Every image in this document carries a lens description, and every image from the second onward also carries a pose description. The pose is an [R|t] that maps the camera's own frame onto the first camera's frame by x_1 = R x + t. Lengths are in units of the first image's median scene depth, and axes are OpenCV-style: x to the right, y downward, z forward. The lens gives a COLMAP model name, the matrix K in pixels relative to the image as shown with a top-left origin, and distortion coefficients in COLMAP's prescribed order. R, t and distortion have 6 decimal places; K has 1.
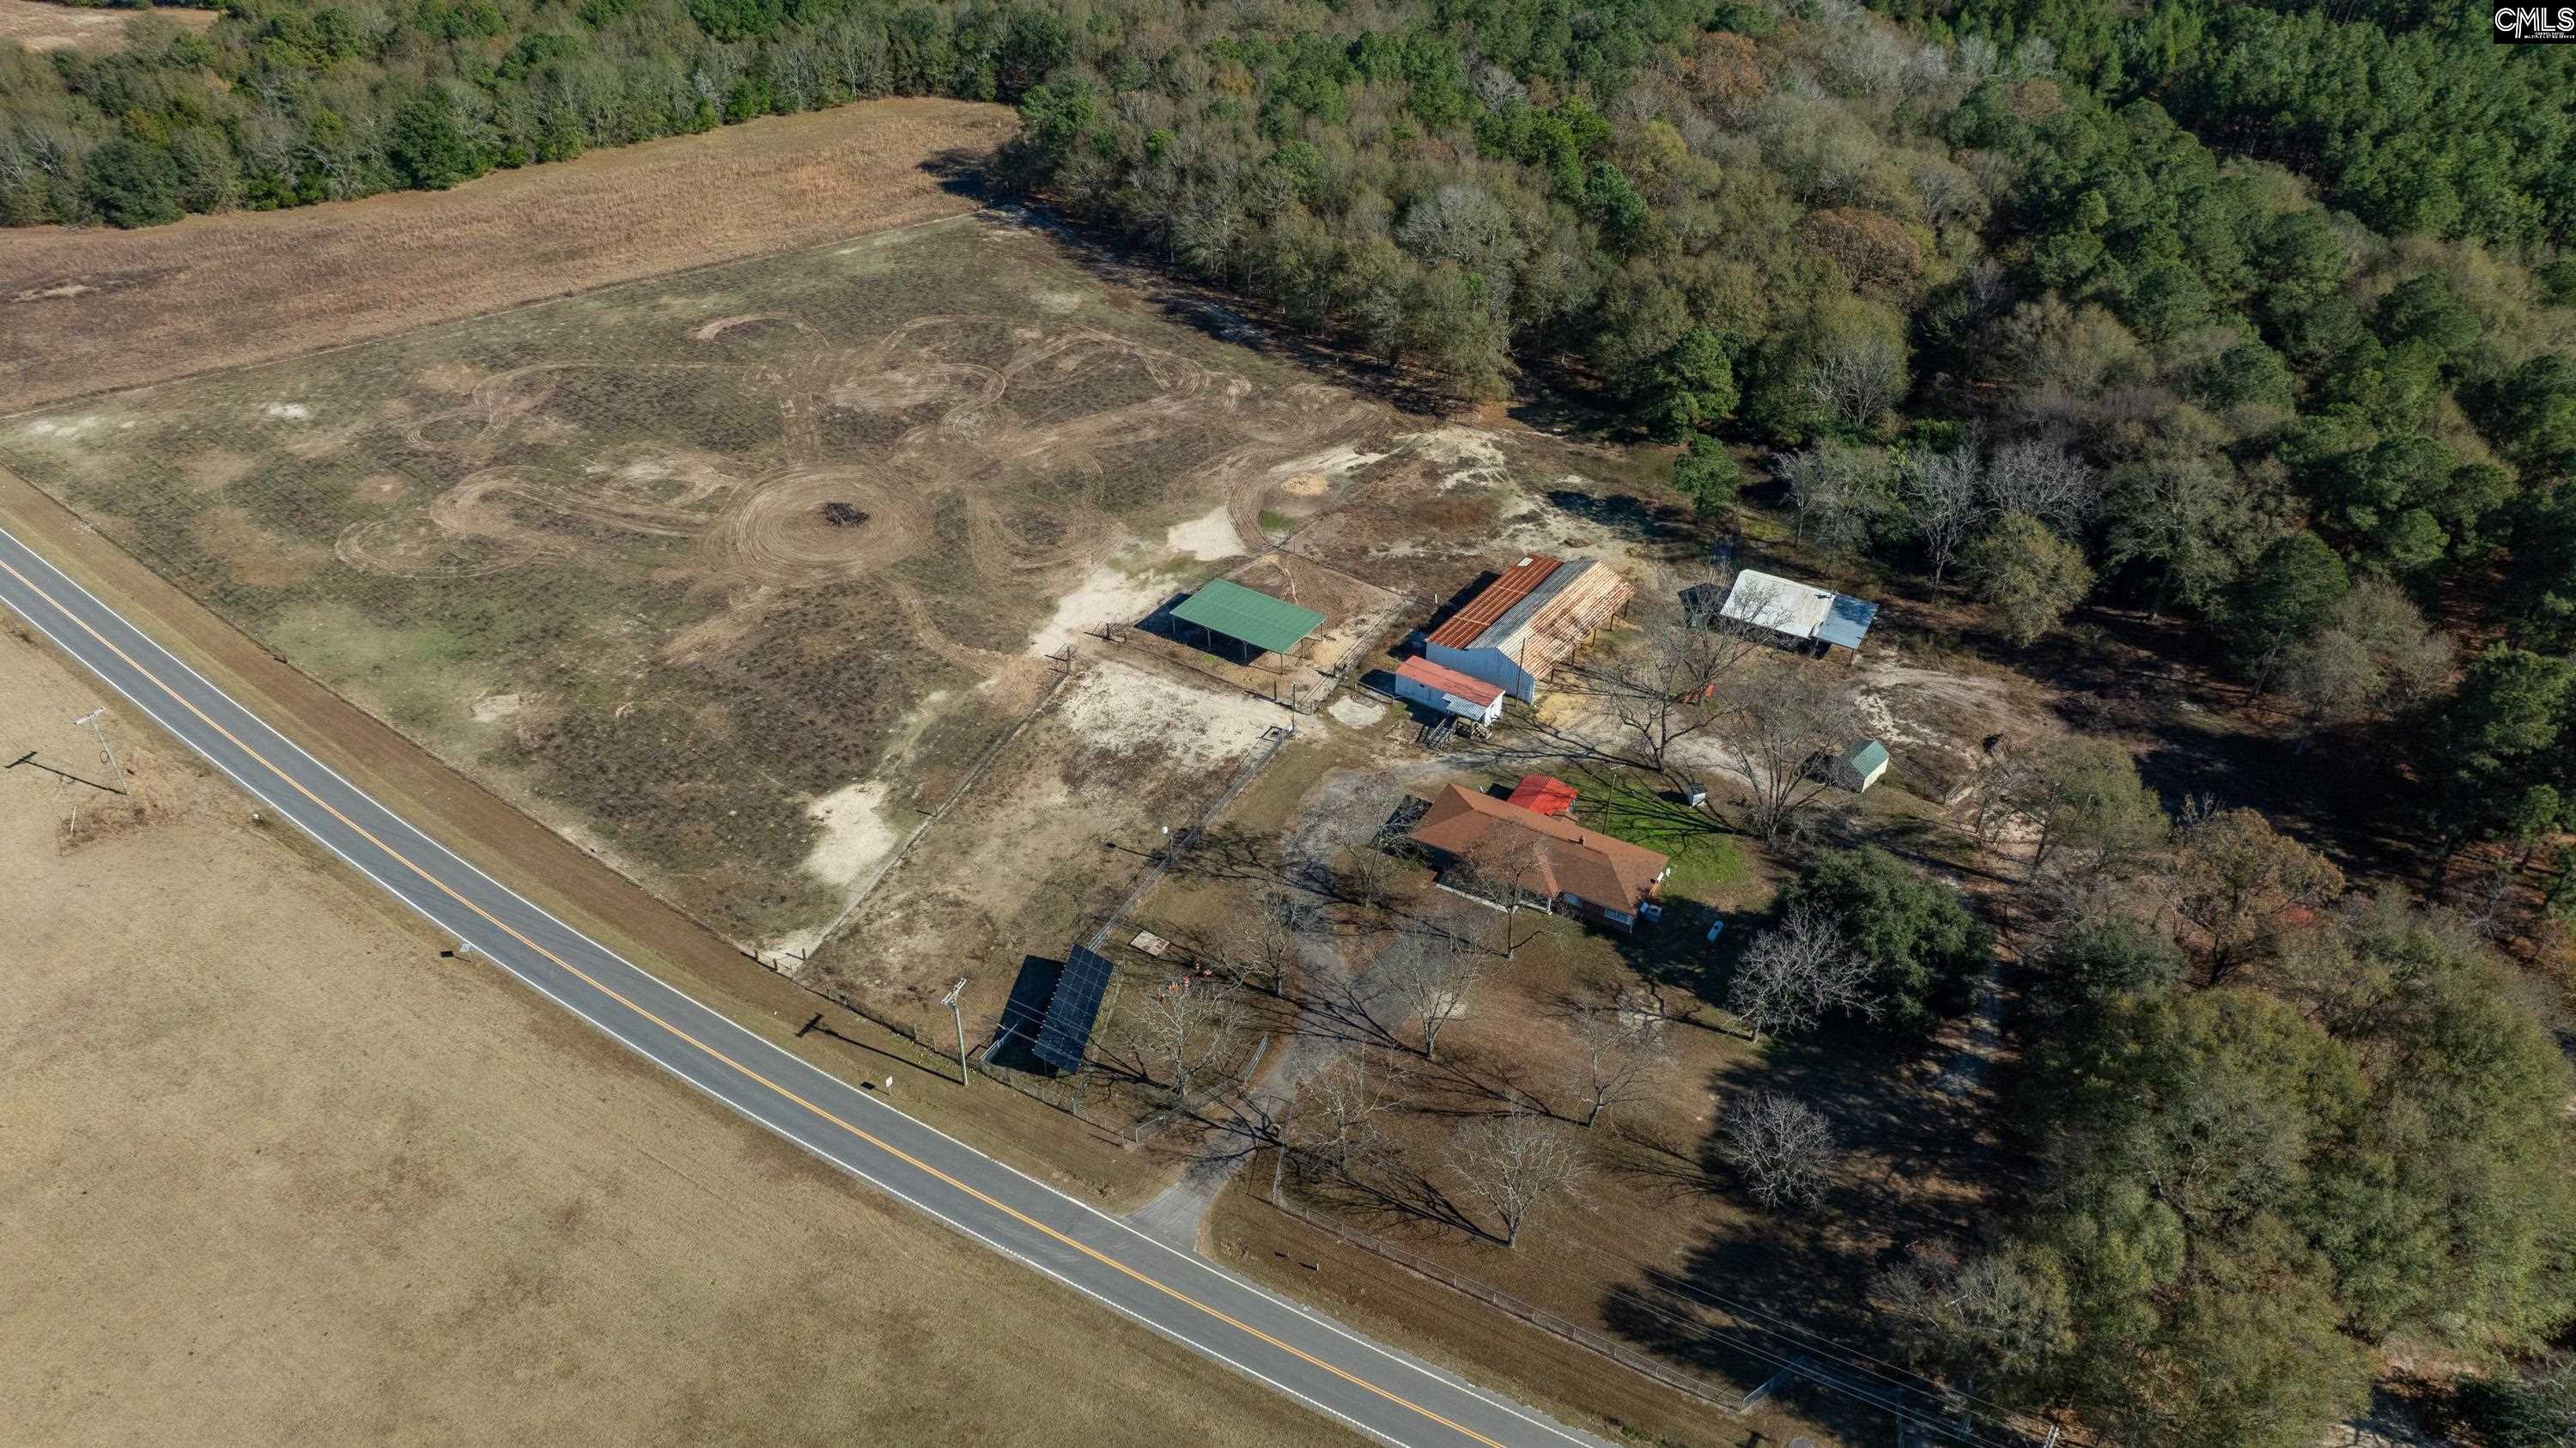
lens RADIAL K [[1818.8, 0, 1281.7], [0, 1818.8, 717.1], [0, 0, 1]] dist [-0.033918, 0.031867]
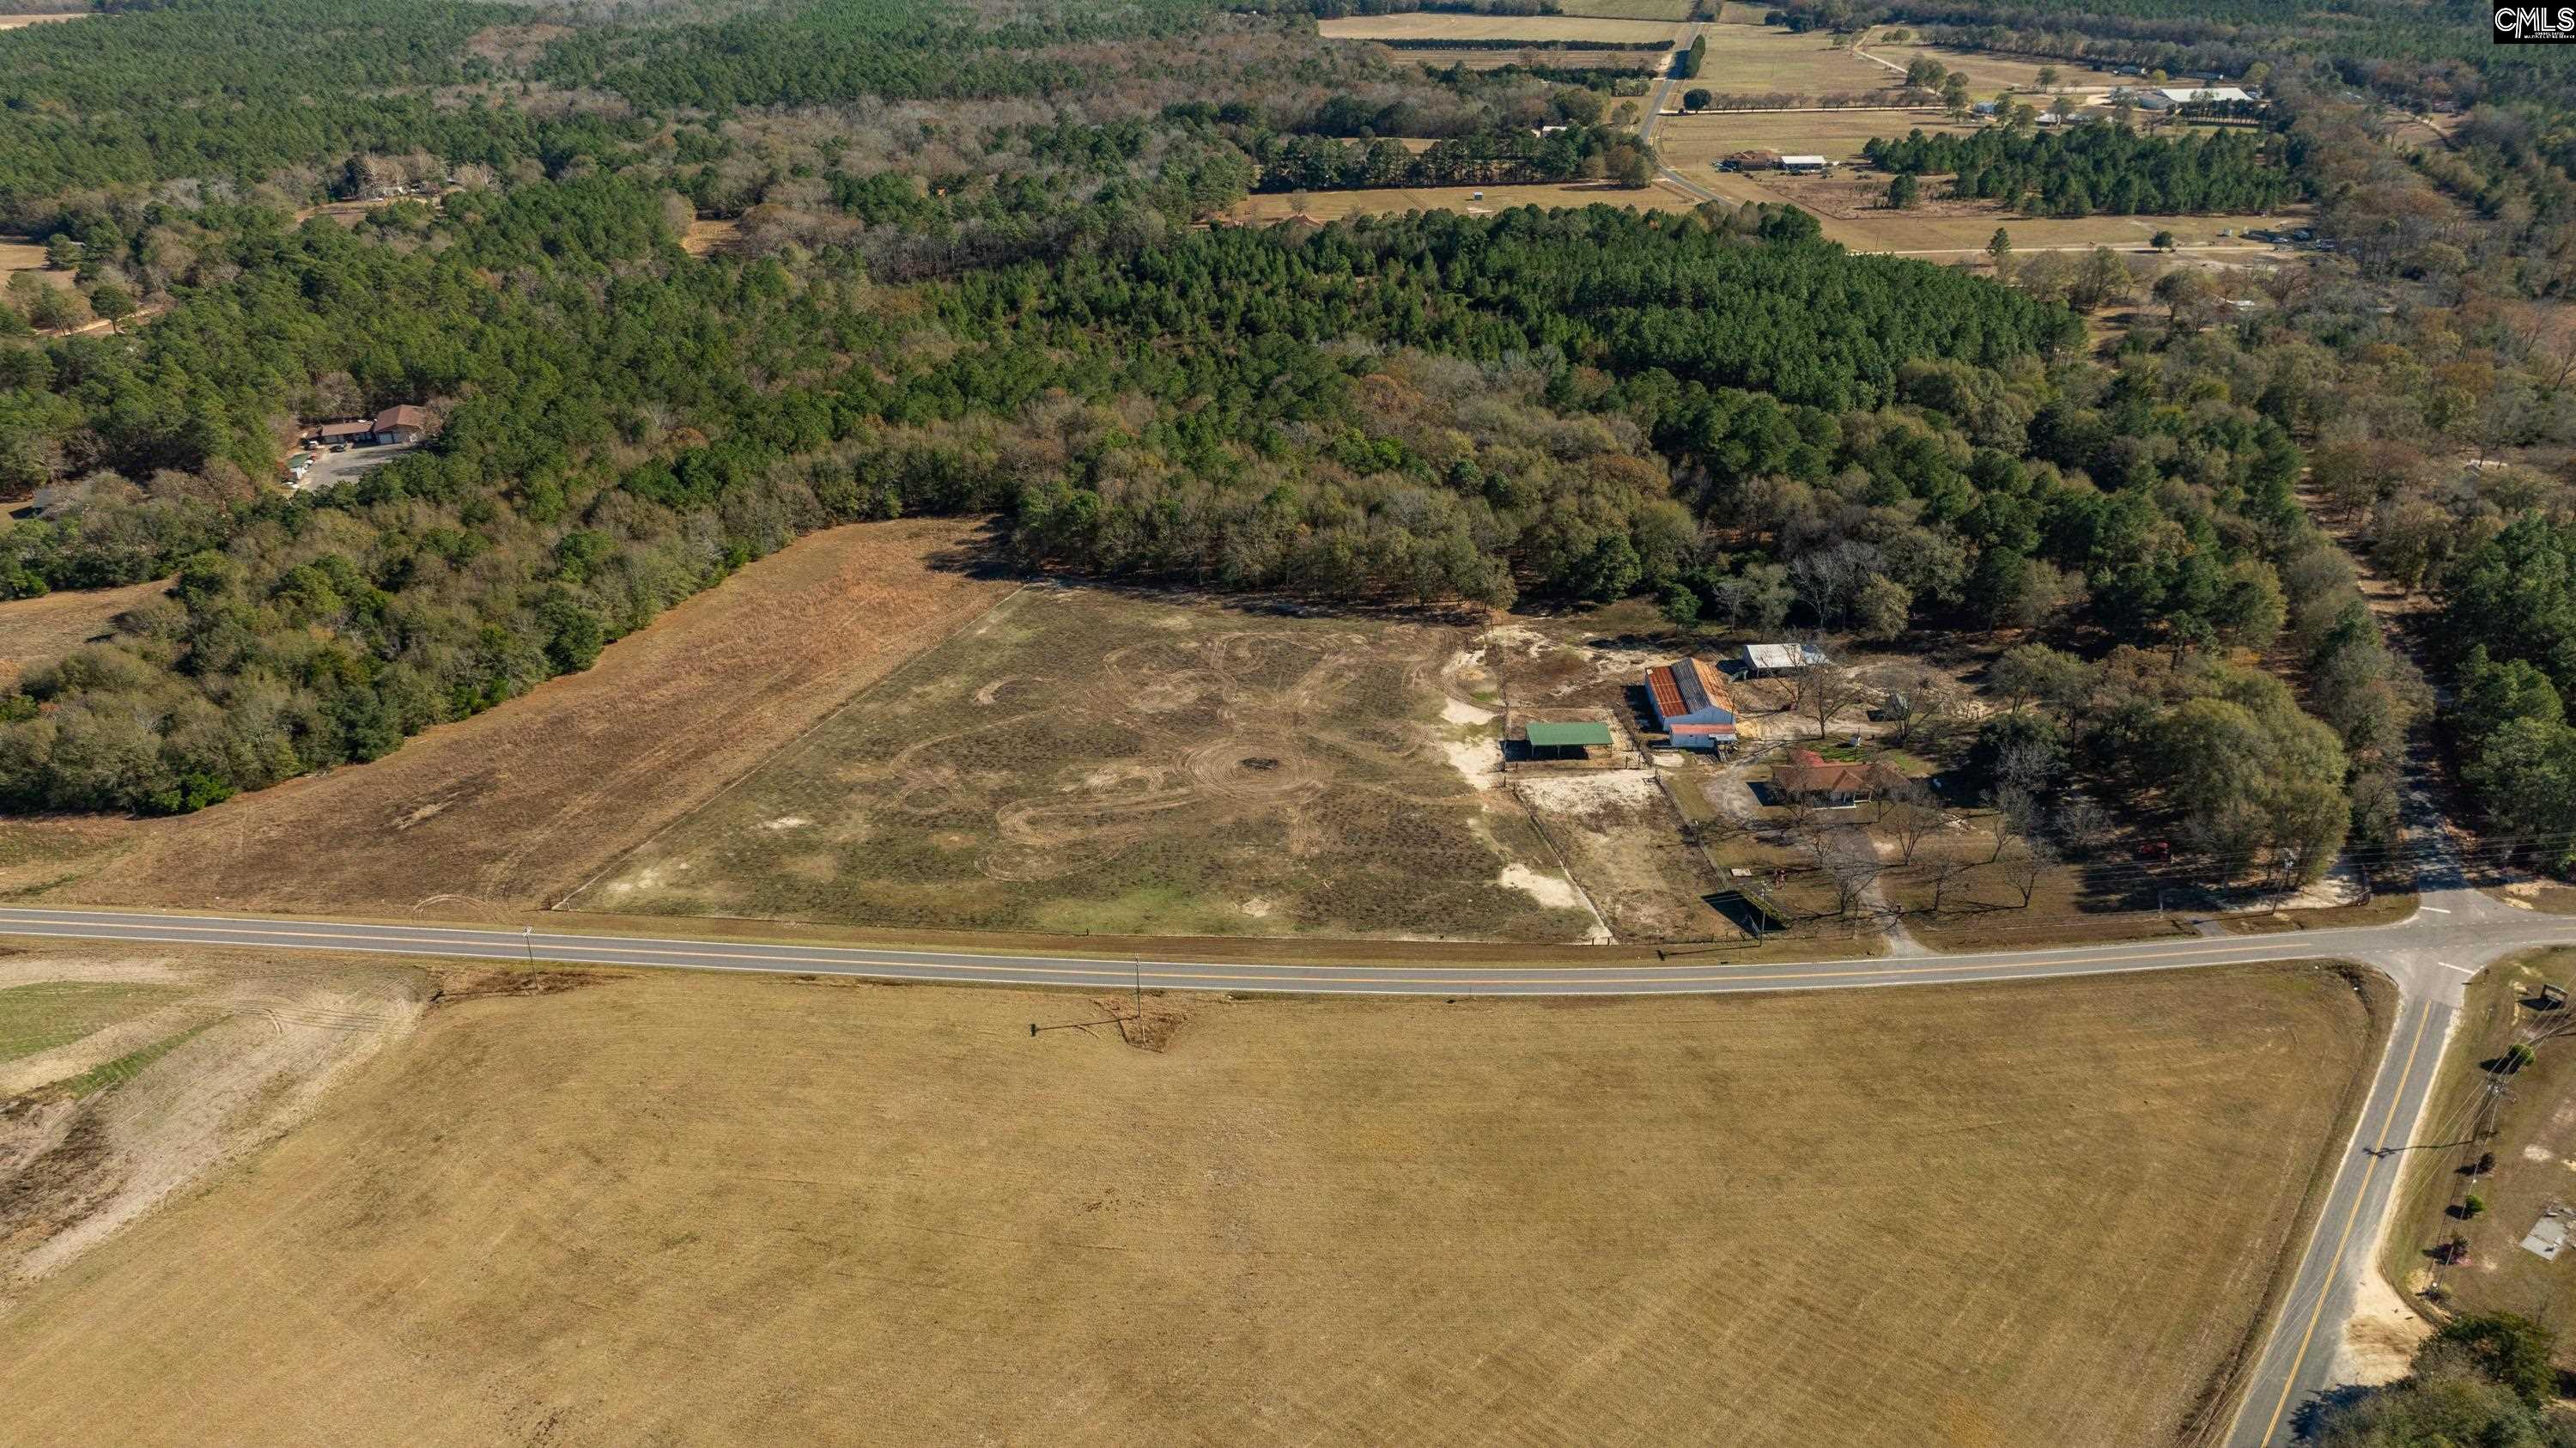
lens RADIAL K [[1818.8, 0, 1286.0], [0, 1818.8, 727.4], [0, 0, 1]] dist [-0.033918, 0.031867]
pose [[0.829022, -0.255744, 0.497309, -1.072332], [0.337634, 0.937824, -0.080560, -0.015212], [-0.445786, 0.234695, 0.863825, -0.324189]]
